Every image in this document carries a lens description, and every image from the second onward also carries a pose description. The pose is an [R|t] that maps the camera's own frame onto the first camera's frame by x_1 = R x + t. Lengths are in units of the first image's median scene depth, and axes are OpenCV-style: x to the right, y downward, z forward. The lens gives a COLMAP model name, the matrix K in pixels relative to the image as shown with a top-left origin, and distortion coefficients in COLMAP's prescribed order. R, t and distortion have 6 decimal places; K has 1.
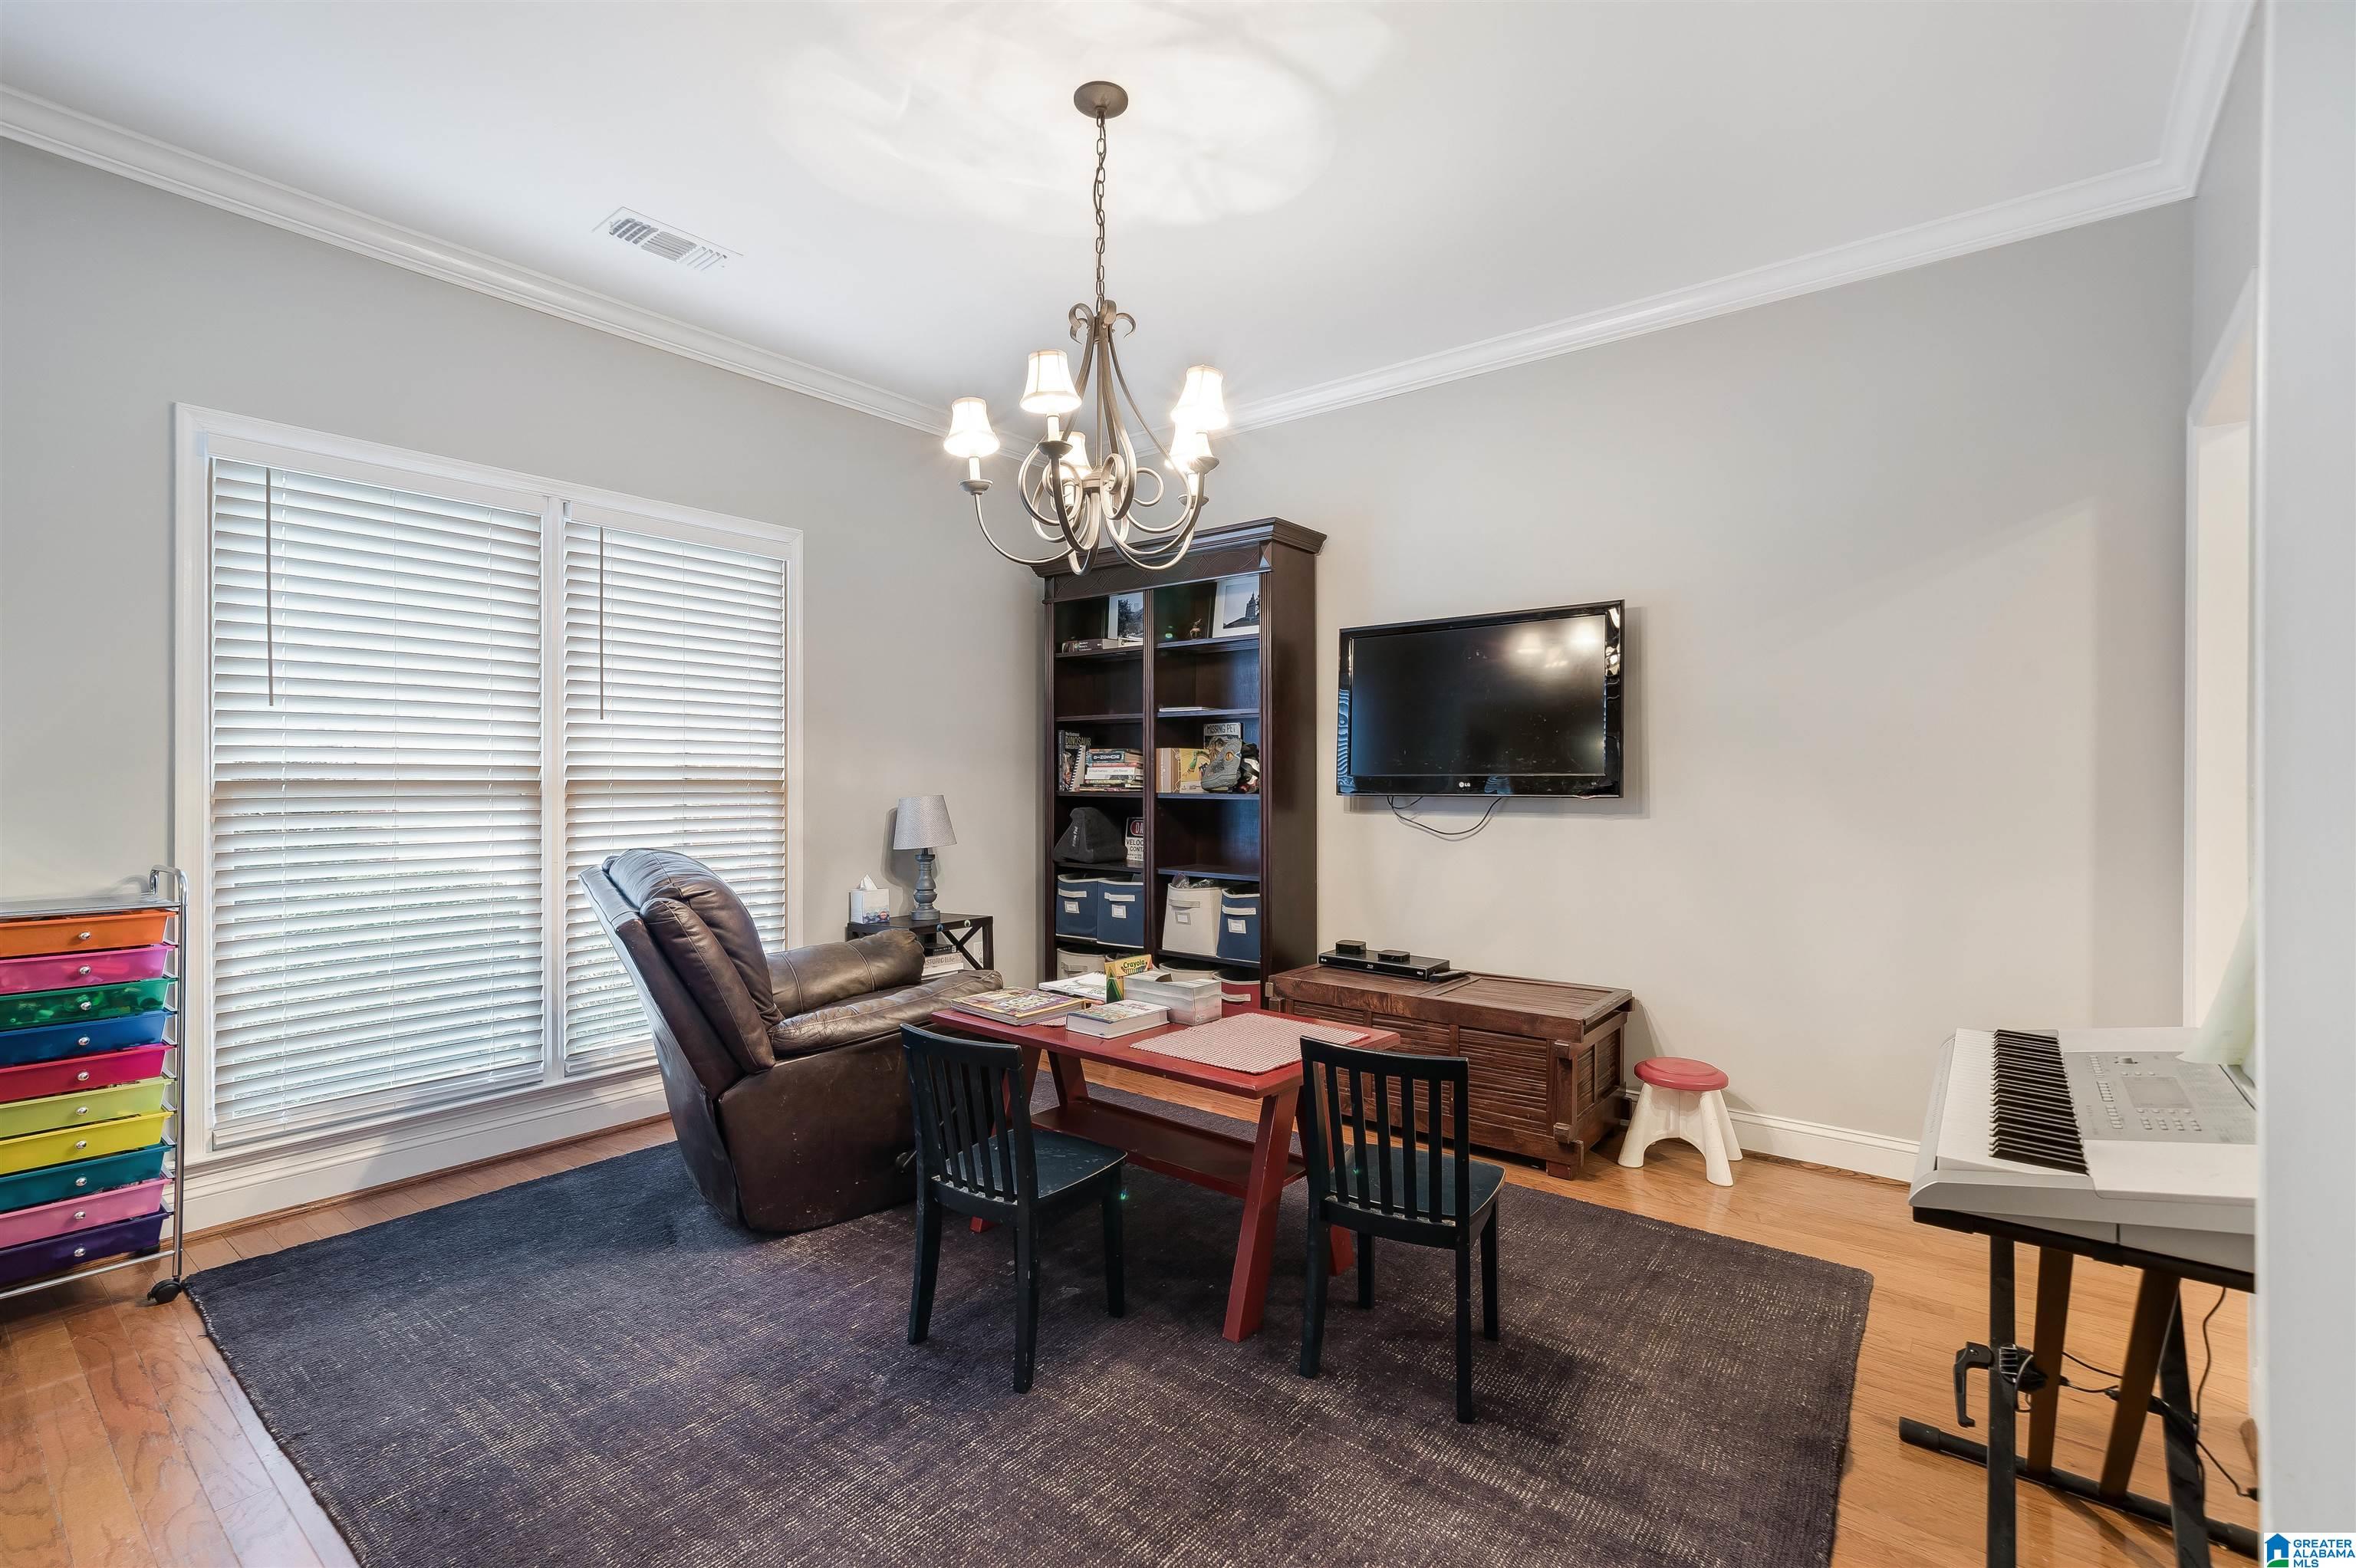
lens RADIAL K [[1069.7, 0, 1178.0], [0, 1069.7, 784.0], [0, 0, 1]] dist [0.002151, 0.000383]
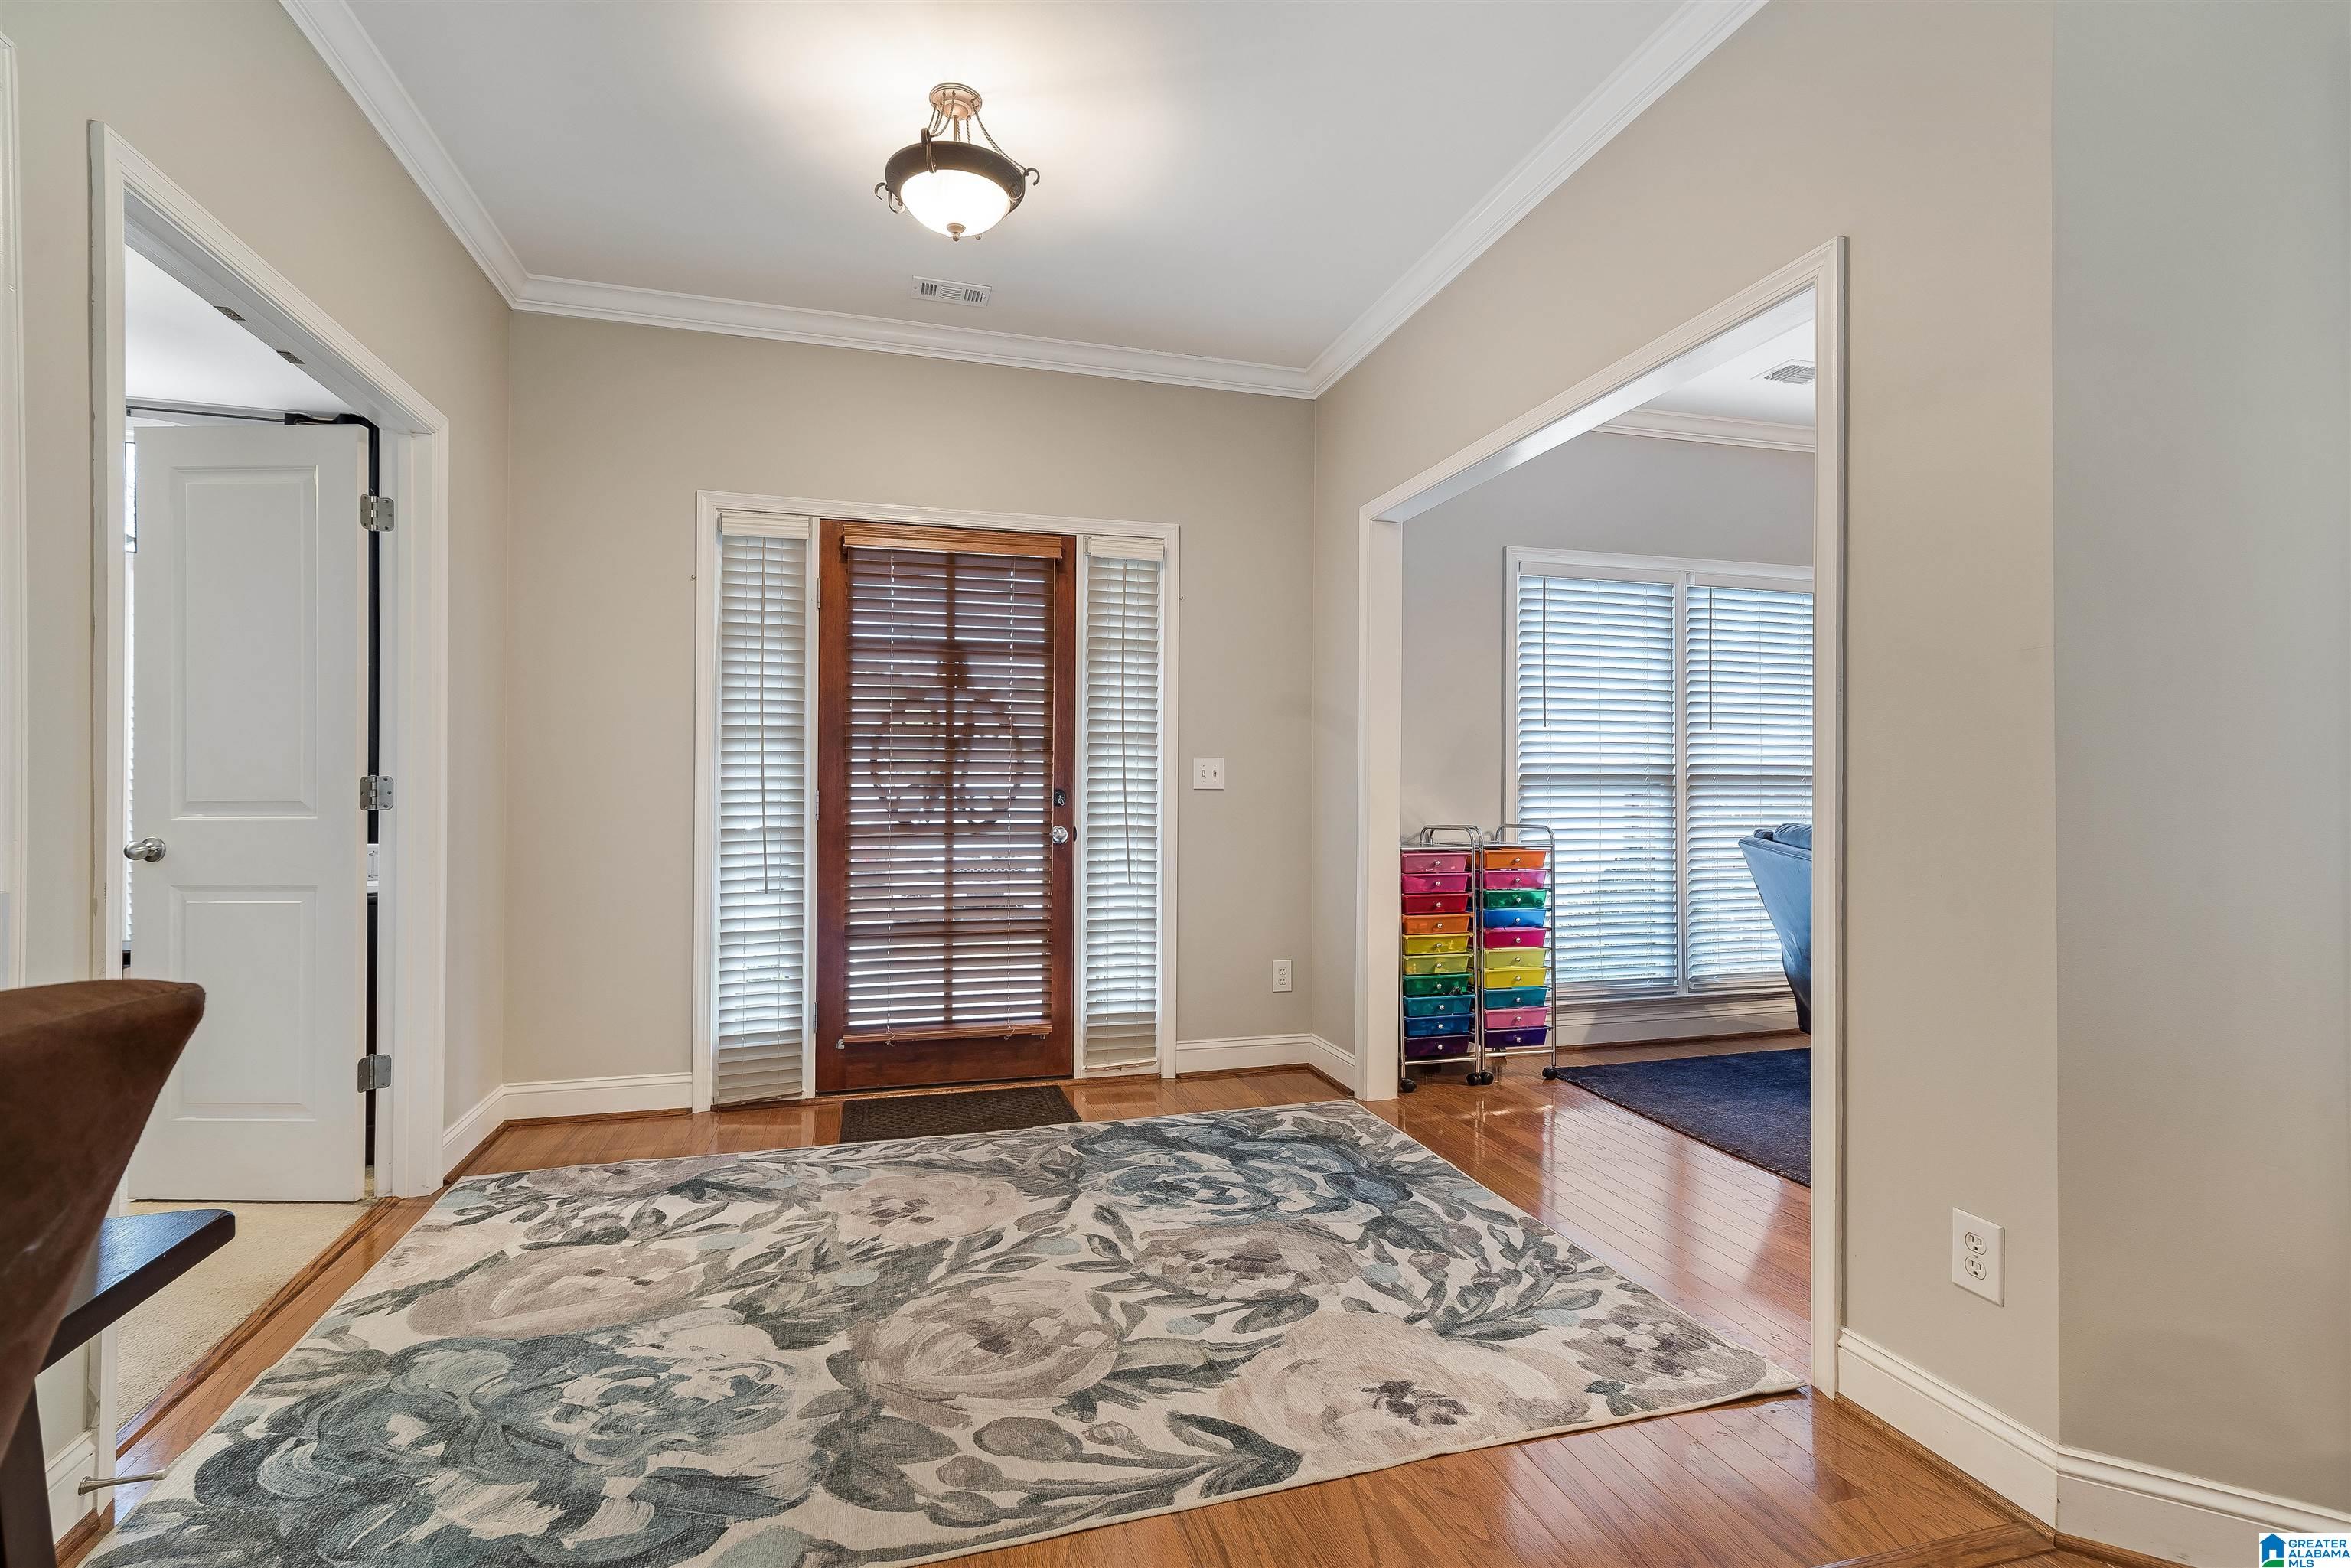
lens RADIAL K [[1067.6, 0, 1175.5], [0, 1067.6, 784.0], [0, 0, 1]] dist [0.002151, 0.000383]
pose [[0.798122, 0.000915, -0.602495, -0.330890], [-0.006103, 0.999960, -0.006566, 0.025142], [0.602465, 0.008917, 0.798096, -0.588541]]
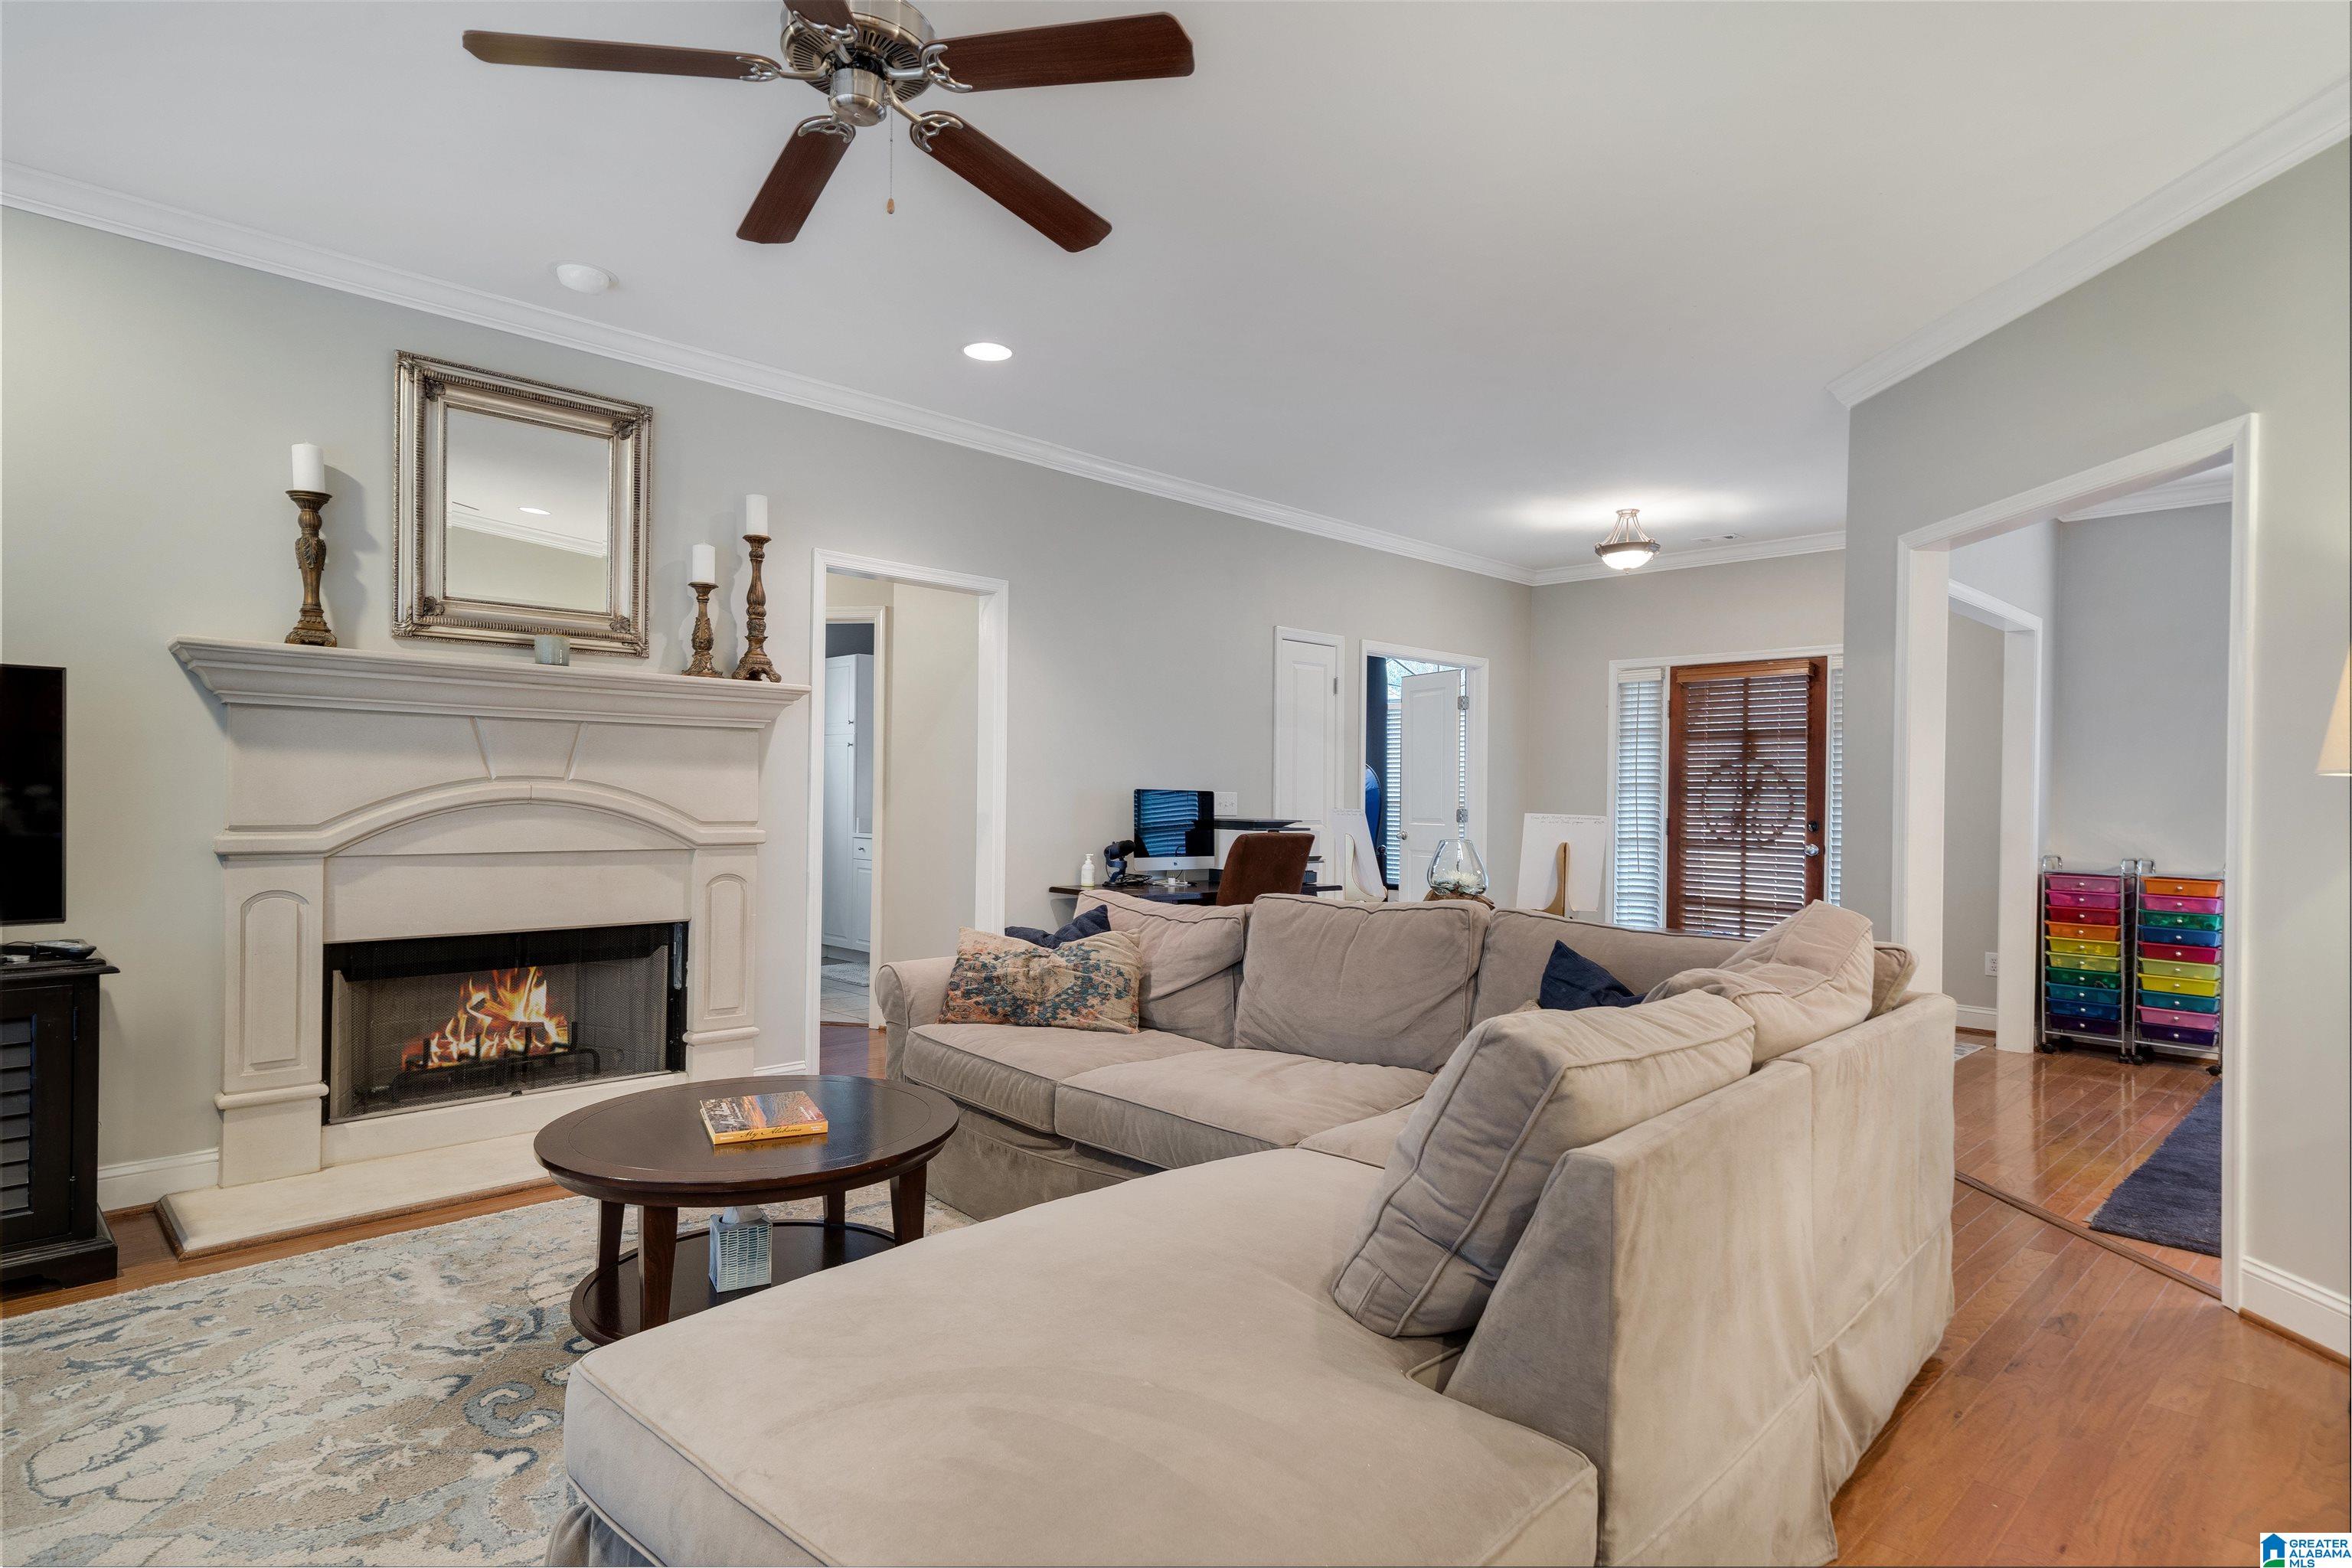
lens RADIAL K [[1211.4, 0, 1175.5], [0, 1211.4, 796.9], [0, 0, 1]] dist [0.000598, -0.000084]
pose [[-0.136417, -0.001063, -0.990651, 1.316514], [-0.019957, 0.999799, 0.001675, -0.003765], [0.990450, 0.019999, -0.136411, -0.523538]]
